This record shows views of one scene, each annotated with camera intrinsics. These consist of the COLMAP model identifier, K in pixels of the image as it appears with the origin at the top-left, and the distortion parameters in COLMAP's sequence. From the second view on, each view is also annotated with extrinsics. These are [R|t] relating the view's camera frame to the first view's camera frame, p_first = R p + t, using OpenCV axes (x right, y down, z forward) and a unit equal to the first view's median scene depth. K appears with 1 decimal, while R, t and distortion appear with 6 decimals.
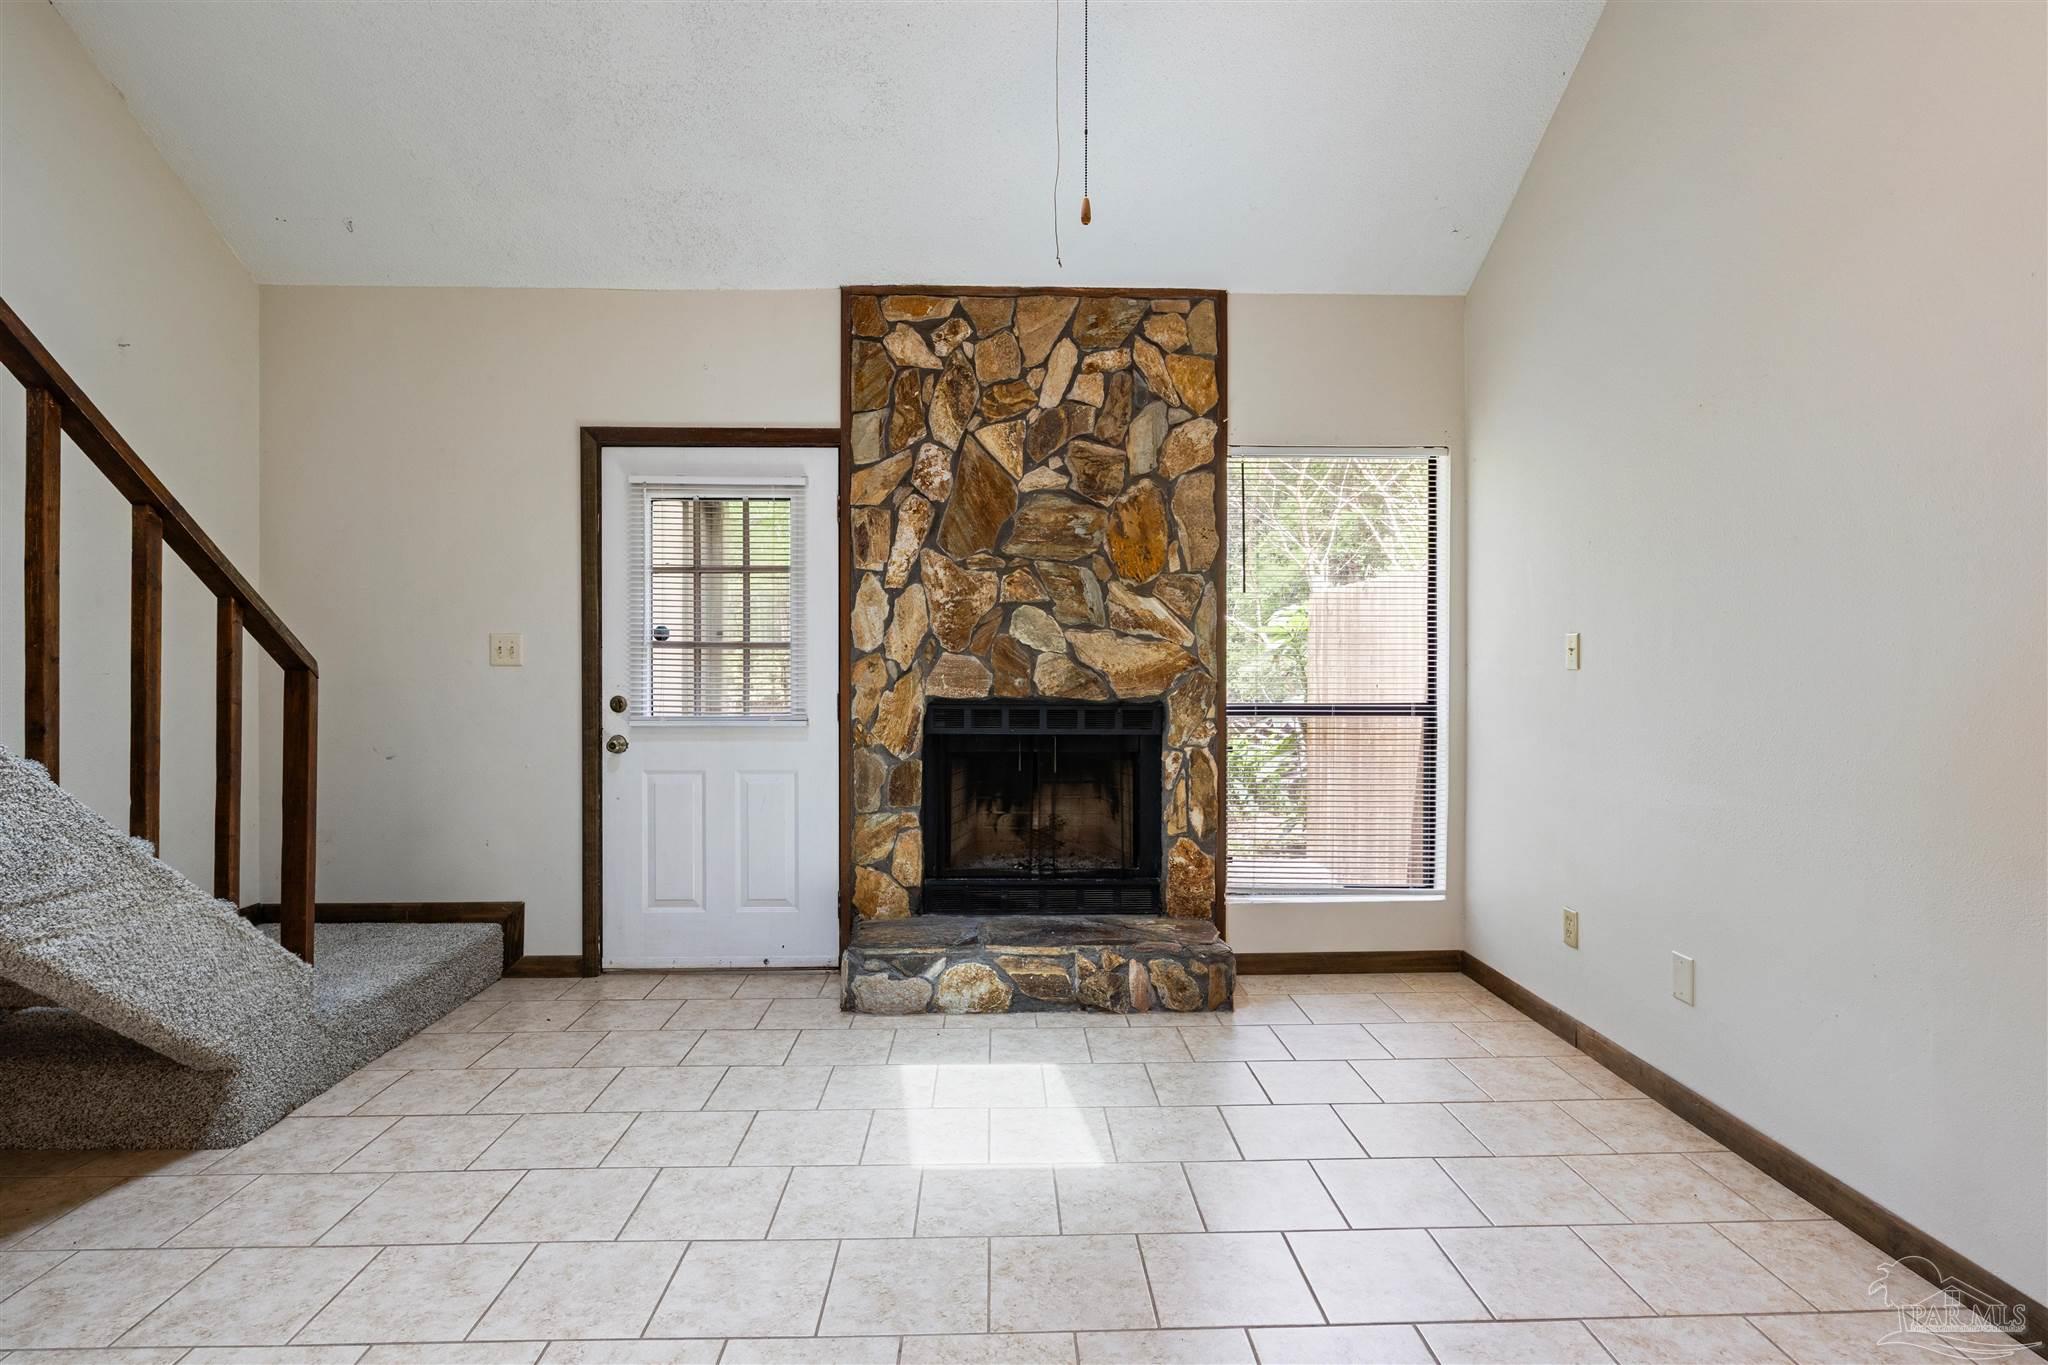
lens RADIAL K [[1028.7, 0, 1032.5], [0, 1028.7, 662.6], [0, 0, 1]] dist [-0.009463, 0.001137]
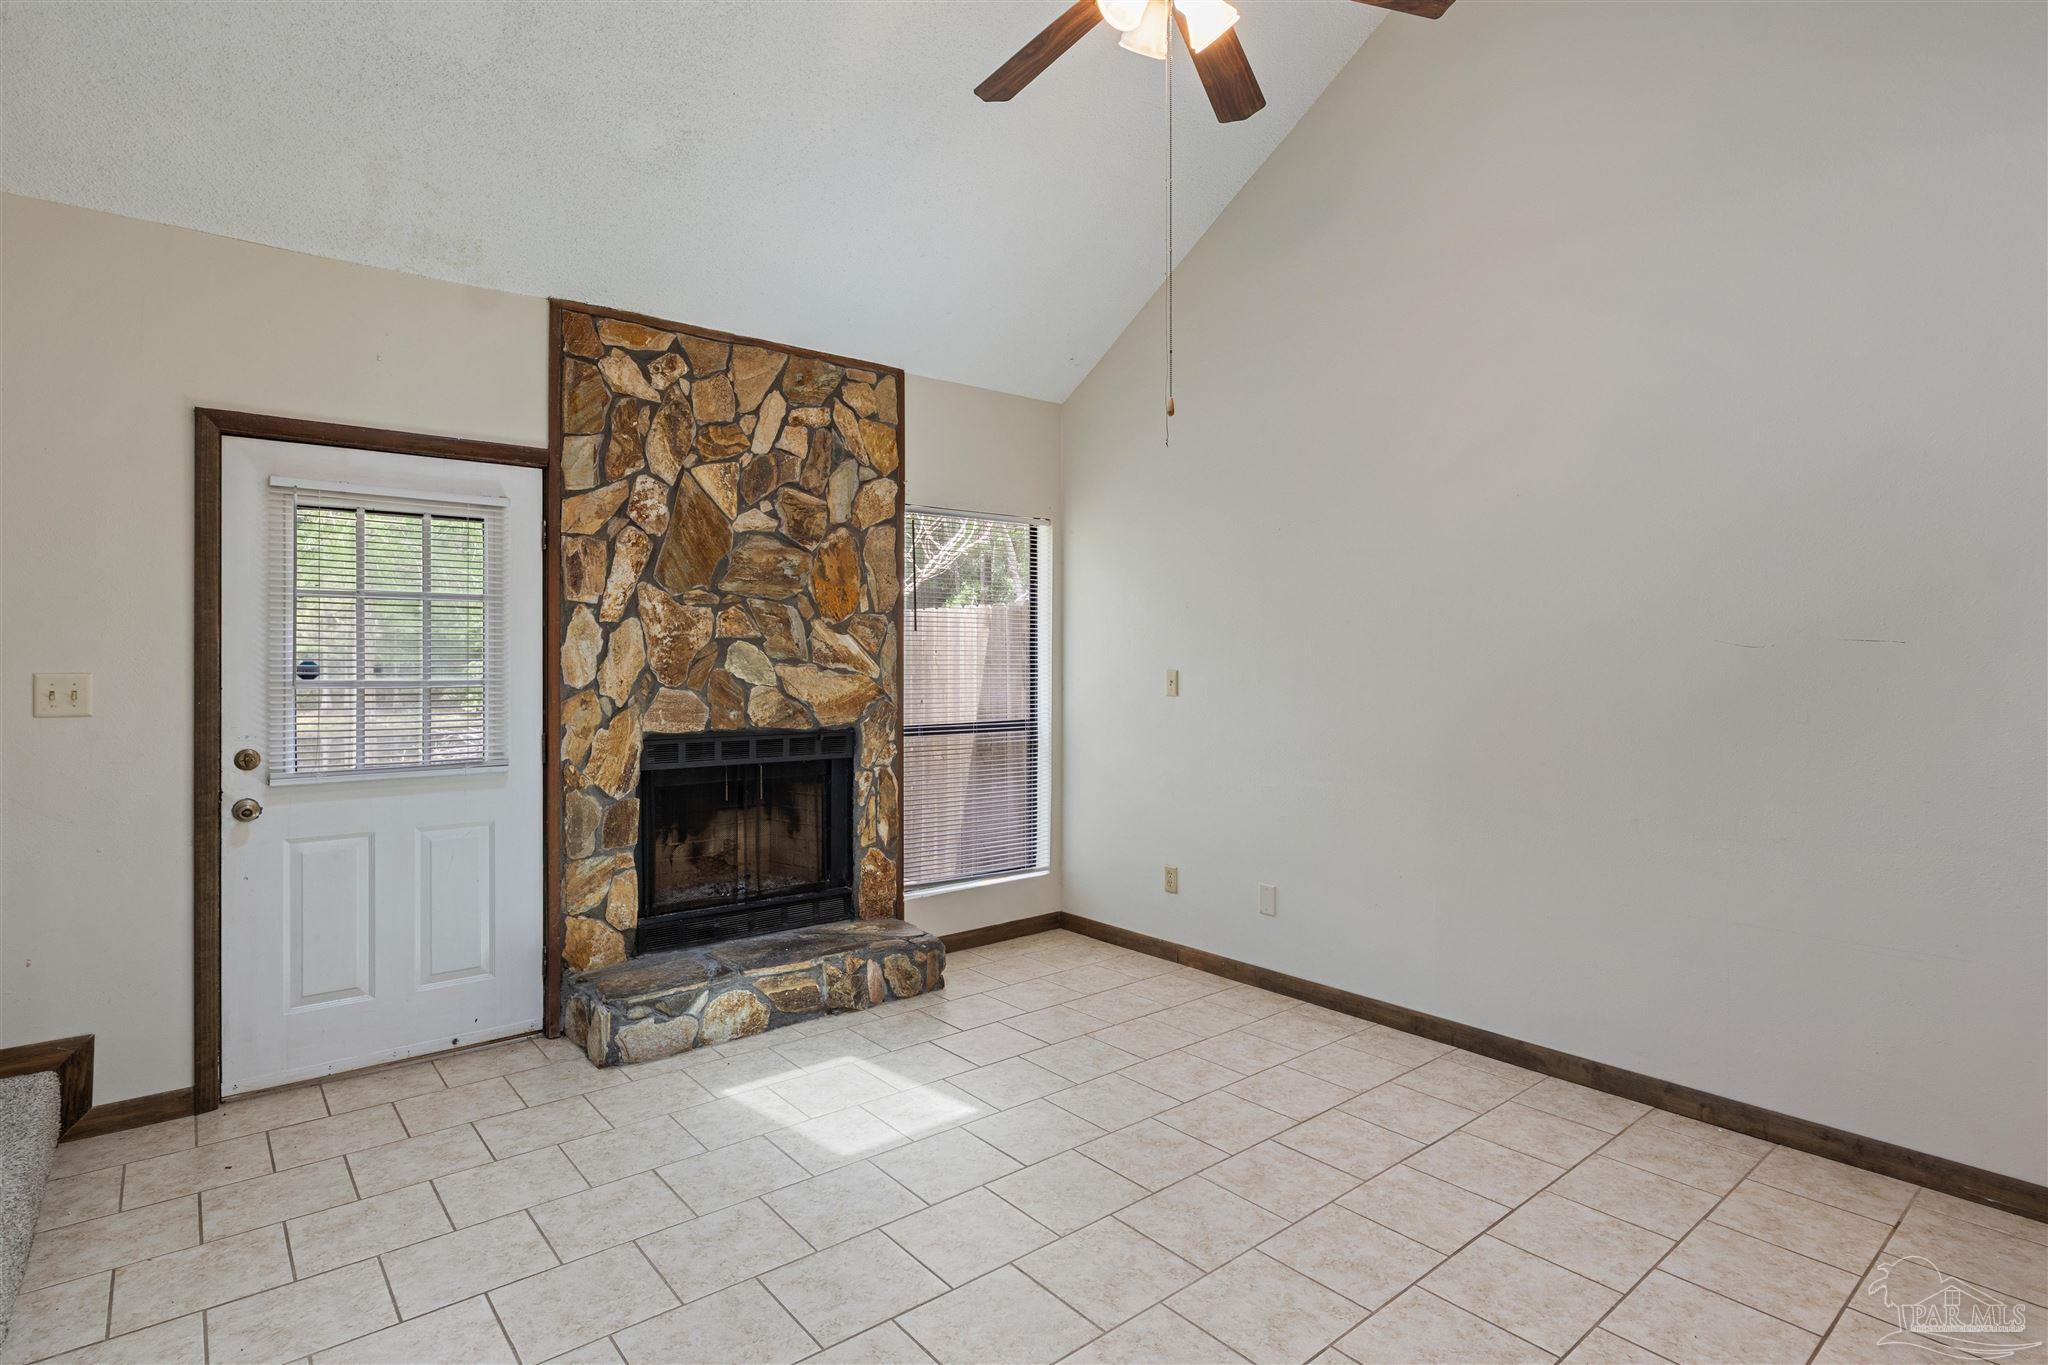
lens RADIAL K [[1028.7, 0, 1034.4], [0, 1028.7, 650.6], [0, 0, 1]] dist [-0.009463, 0.001137]
pose [[0.790709, 0.003393, 0.612182, -0.407751], [0.002297, 0.999961, -0.008508, -0.036356], [-0.612188, 0.008133, 0.790671, -0.004112]]
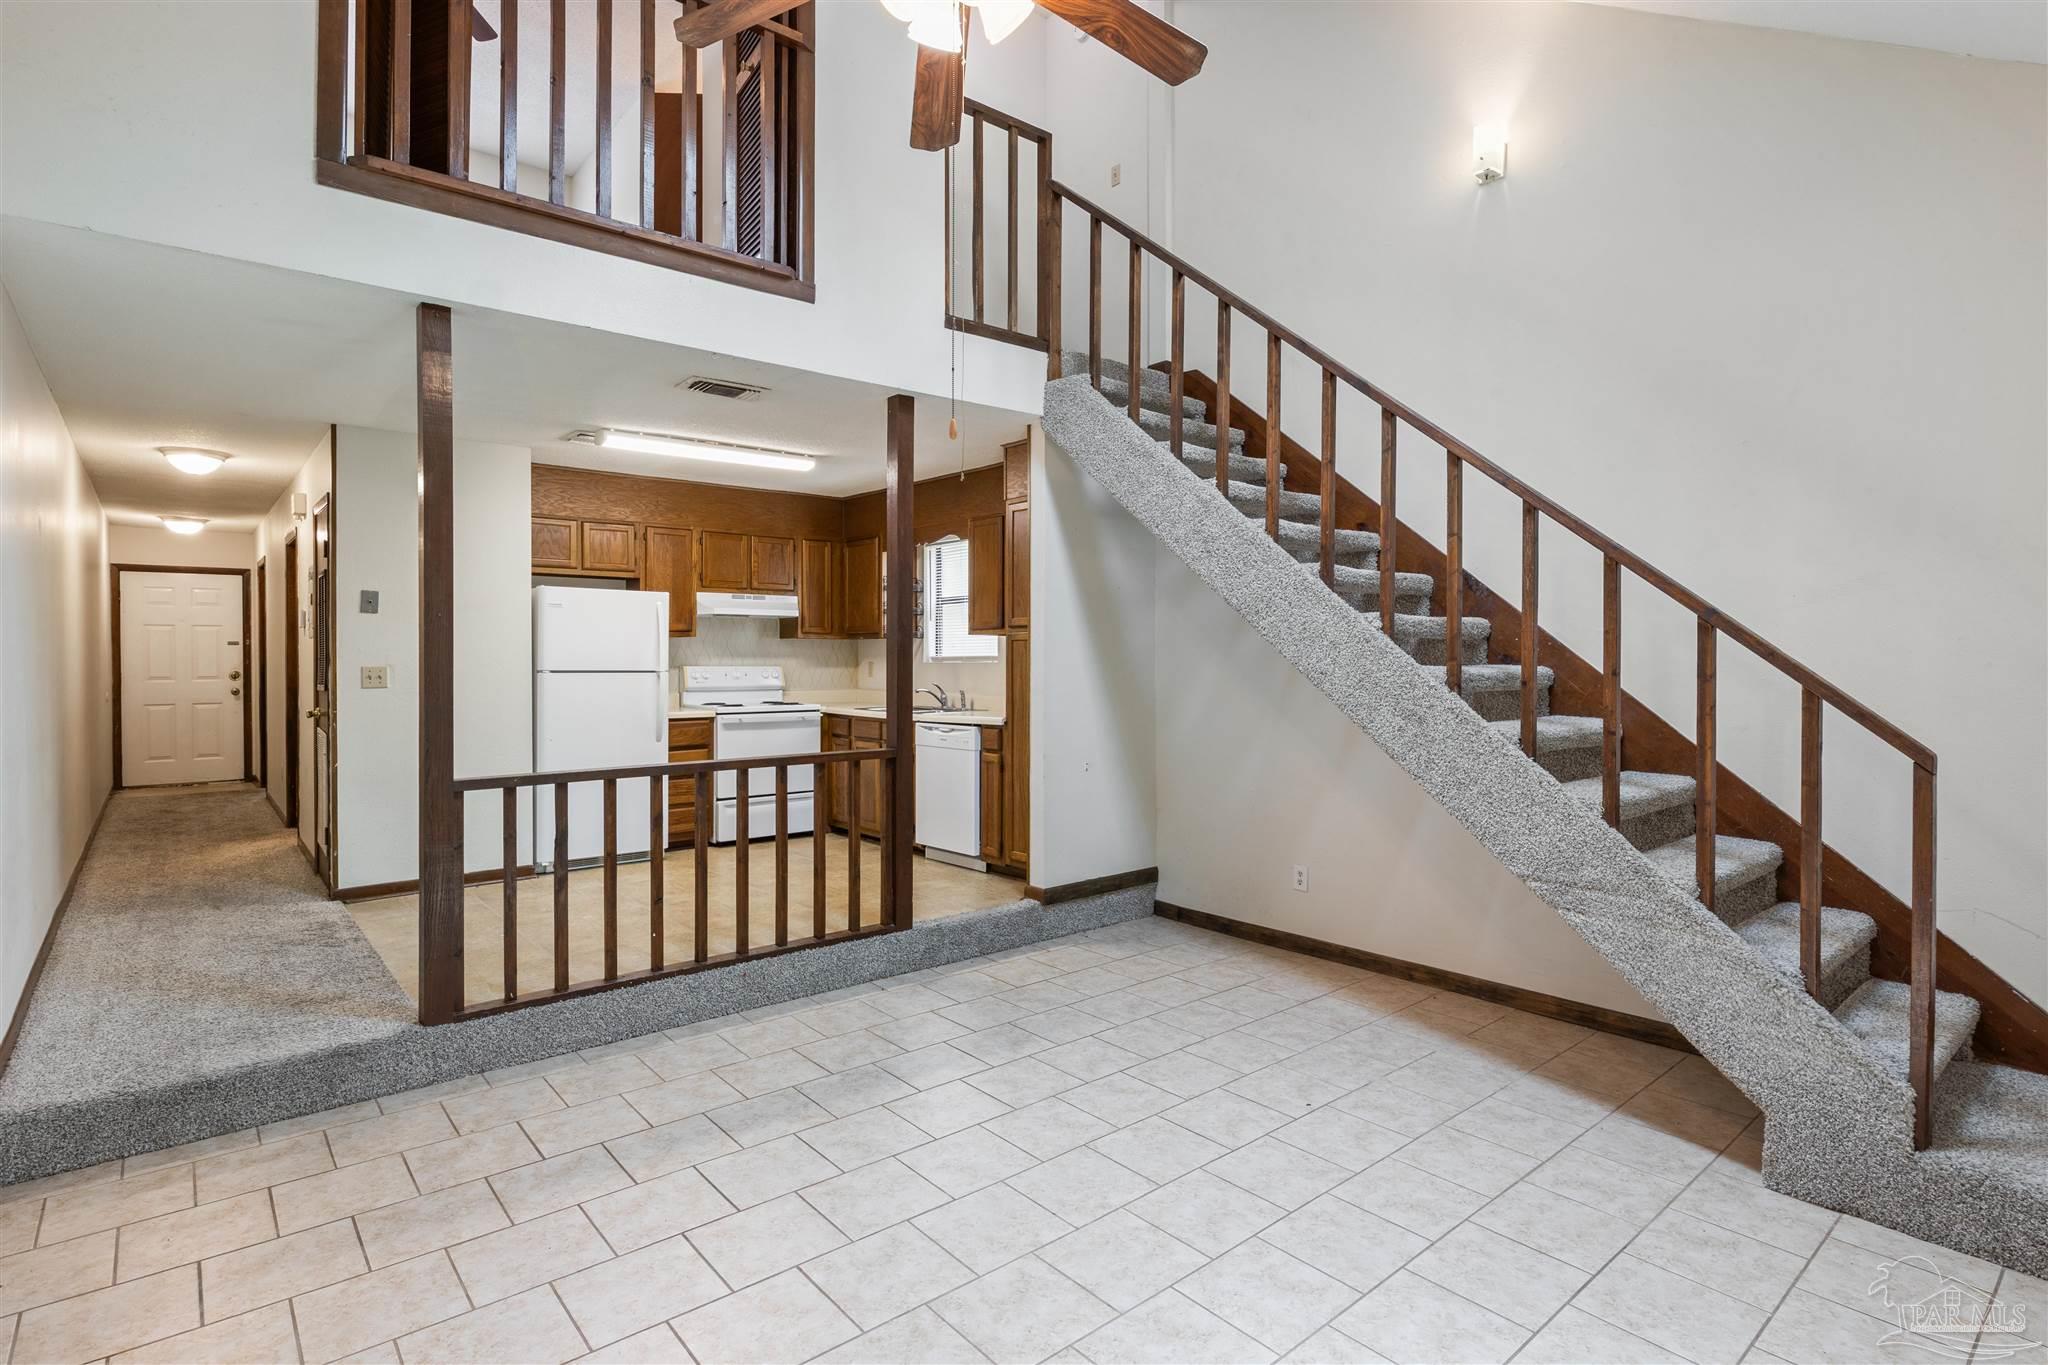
lens RADIAL K [[1028.7, 0, 1022.2], [0, 1028.7, 661.3], [0, 0, 1]] dist [-0.009463, 0.001137]
pose [[-0.792158, 0.005864, -0.610288, 0.334551], [-0.002565, 0.999913, 0.012938, -0.065969], [0.610311, 0.011814, -0.792074, 0.885804]]
